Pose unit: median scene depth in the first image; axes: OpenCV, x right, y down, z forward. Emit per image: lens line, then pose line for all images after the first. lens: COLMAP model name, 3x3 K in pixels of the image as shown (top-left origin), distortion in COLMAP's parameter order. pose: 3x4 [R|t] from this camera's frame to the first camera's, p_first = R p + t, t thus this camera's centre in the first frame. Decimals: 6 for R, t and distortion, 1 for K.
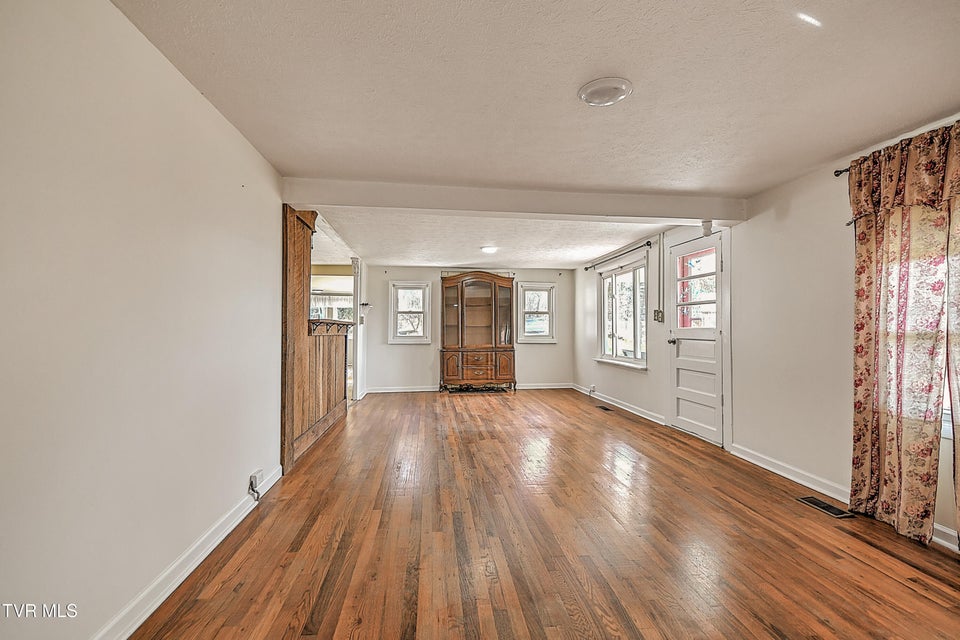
lens RADIAL K [[432.6, 0, 480.0], [0, 432.6, 320.0], [0, 0, 1]] dist [0.012179, -0.009804]
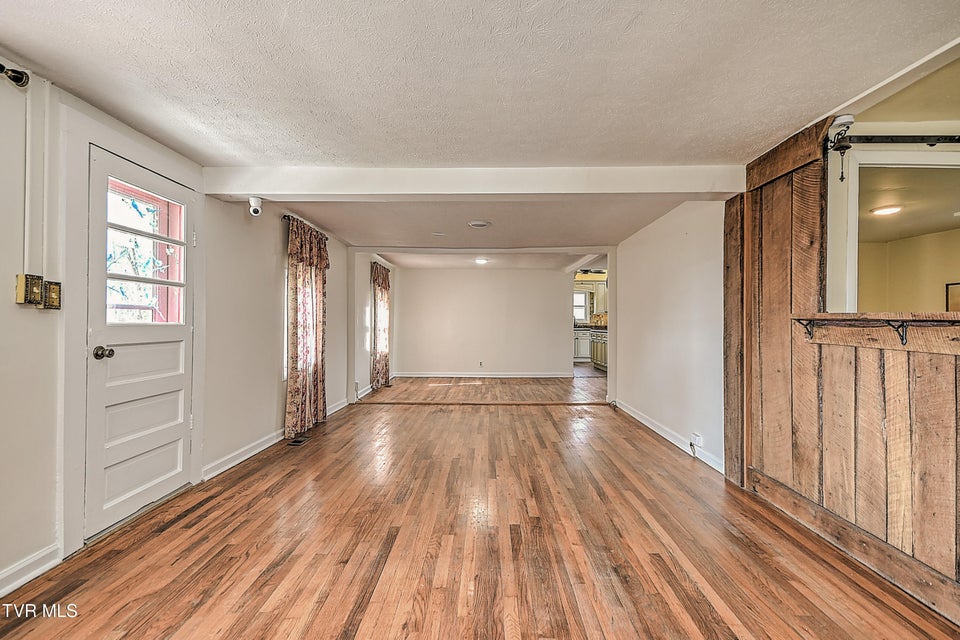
lens RADIAL K [[458.7, 0, 478.7], [0, 458.7, 315.6], [0, 0, 1]] dist [0.020061, -0.000602]
pose [[-0.990044, -0.008073, 0.140530, -0.048346], [-0.012098, 0.999540, -0.027812, 0.033937], [-0.140241, -0.029235, -0.989686, 2.616578]]
